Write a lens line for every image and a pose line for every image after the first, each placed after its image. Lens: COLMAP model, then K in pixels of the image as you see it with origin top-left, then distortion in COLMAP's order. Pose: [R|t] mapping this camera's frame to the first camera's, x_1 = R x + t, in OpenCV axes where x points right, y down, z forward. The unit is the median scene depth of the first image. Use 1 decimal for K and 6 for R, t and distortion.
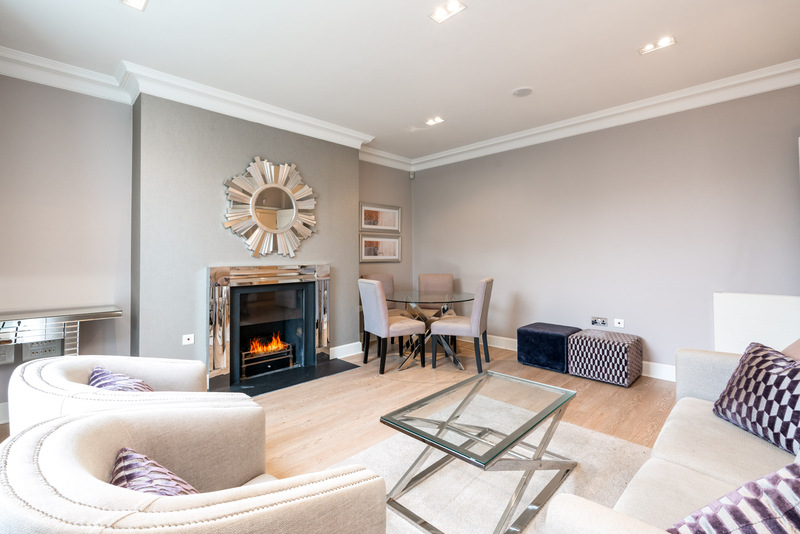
lens RADIAL K [[362.8, 0, 396.5], [0, 362.8, 255.2], [0, 0, 1]] dist [-0.000851, -0.000239]
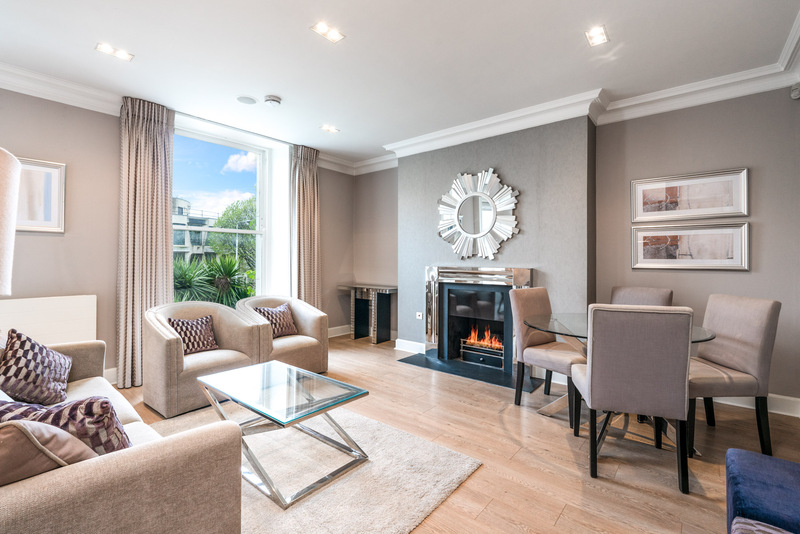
lens RADIAL K [[363.2, 0, 401.3], [0, 363.2, 269.9], [0, 0, 1]] dist [-0.000656, -0.000107]
pose [[0.097933, 0.025384, -0.994869, 0.733751], [-0.006909, 0.999668, 0.024827, 0.010698], [0.995169, 0.004442, 0.098075, 0.668911]]
